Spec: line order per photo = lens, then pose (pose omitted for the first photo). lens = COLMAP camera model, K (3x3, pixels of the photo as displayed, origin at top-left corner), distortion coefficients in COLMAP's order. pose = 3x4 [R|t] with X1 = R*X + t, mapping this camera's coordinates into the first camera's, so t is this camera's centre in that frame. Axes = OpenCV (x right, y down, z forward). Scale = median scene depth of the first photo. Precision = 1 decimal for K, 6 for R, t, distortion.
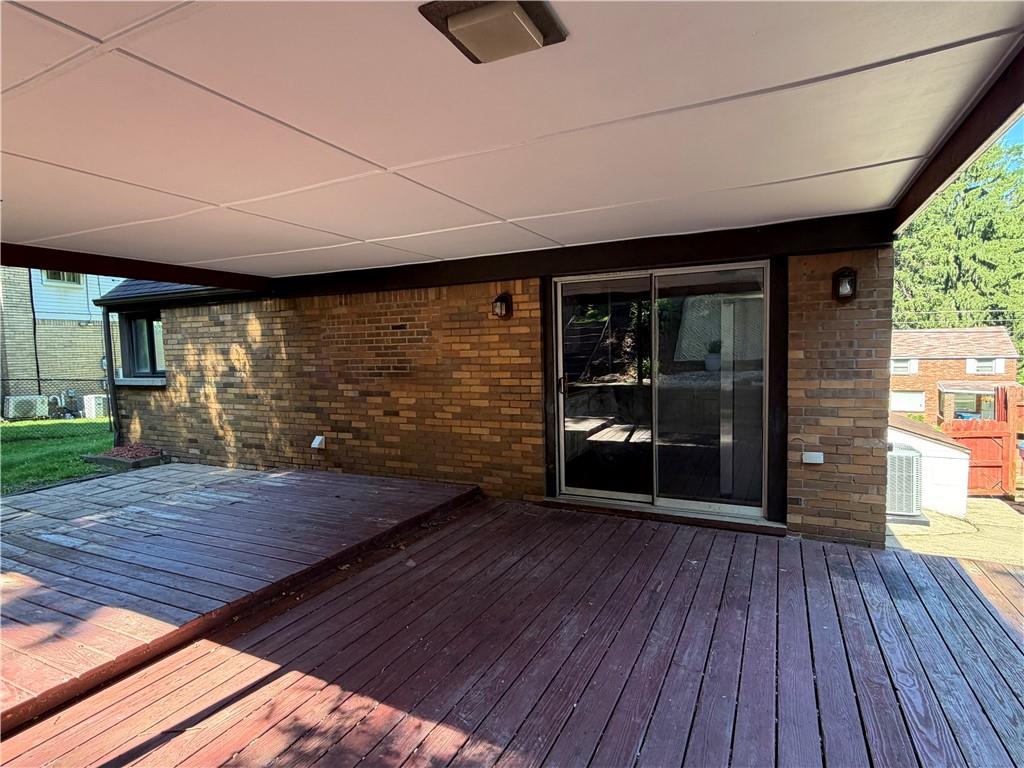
lens RADIAL K [[542.0, 0, 517.9], [0, 542.0, 384.9], [0, 0, 1]] dist [-0.009637, -0.000494]
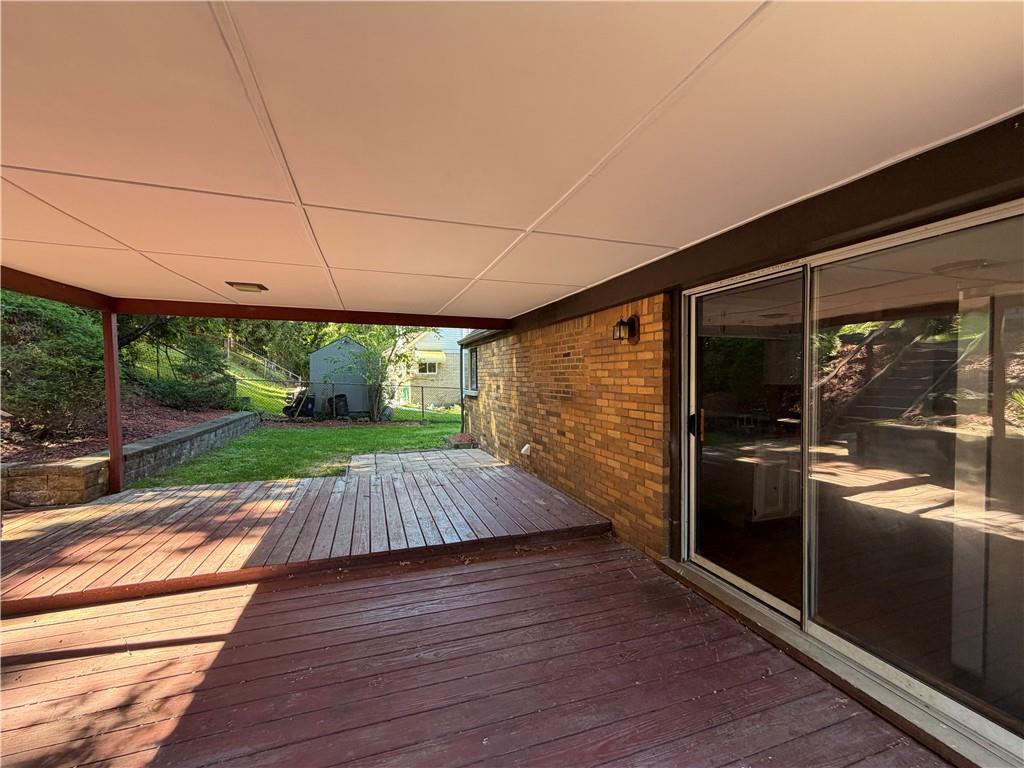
lens RADIAL K [[409.0, 0, 506.8], [0, 409.0, 384.2], [0, 0, 1]] dist [0.000713, 0.000243]
pose [[0.702597, 0.036341, -0.710660, 0.308744], [-0.066537, 0.997675, -0.014763, -0.030322], [0.708471, 0.057657, 0.703381, 0.373206]]
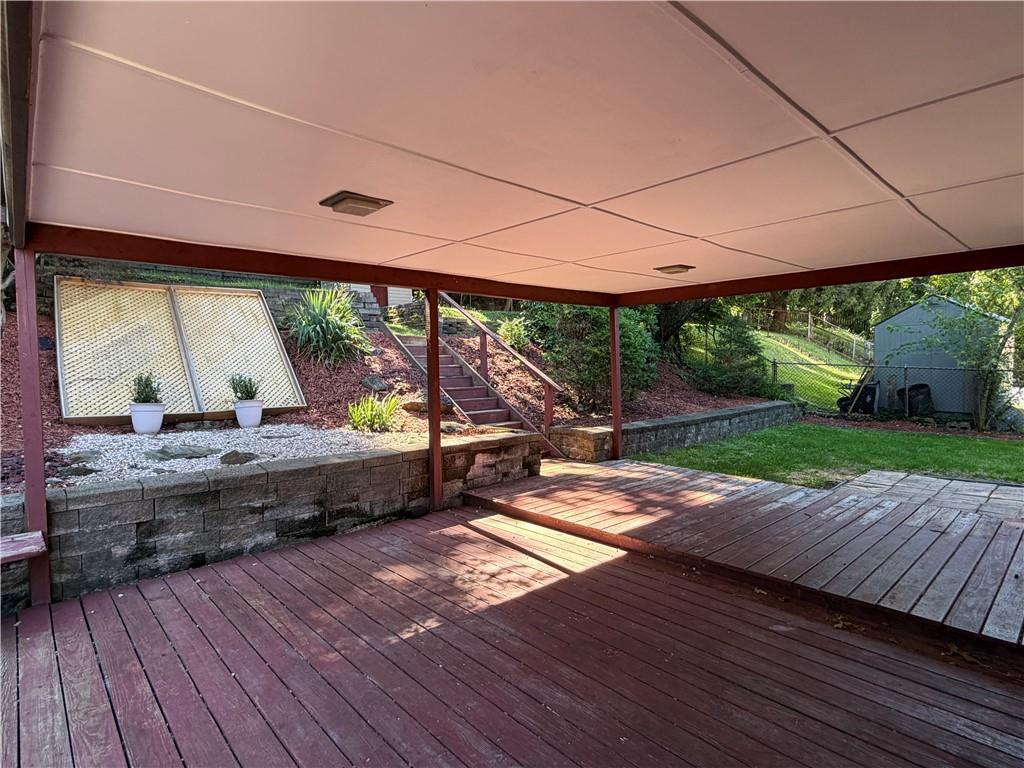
lens RADIAL K [[542.0, 0, 511.3], [0, 542.0, 385.3], [0, 0, 1]] dist [-0.009637, -0.000494]
pose [[-0.366821, 0.064028, -0.928085, 0.468584], [-0.042086, 0.995465, 0.085311, -0.049587], [0.929339, 0.070354, -0.362463, 0.651786]]
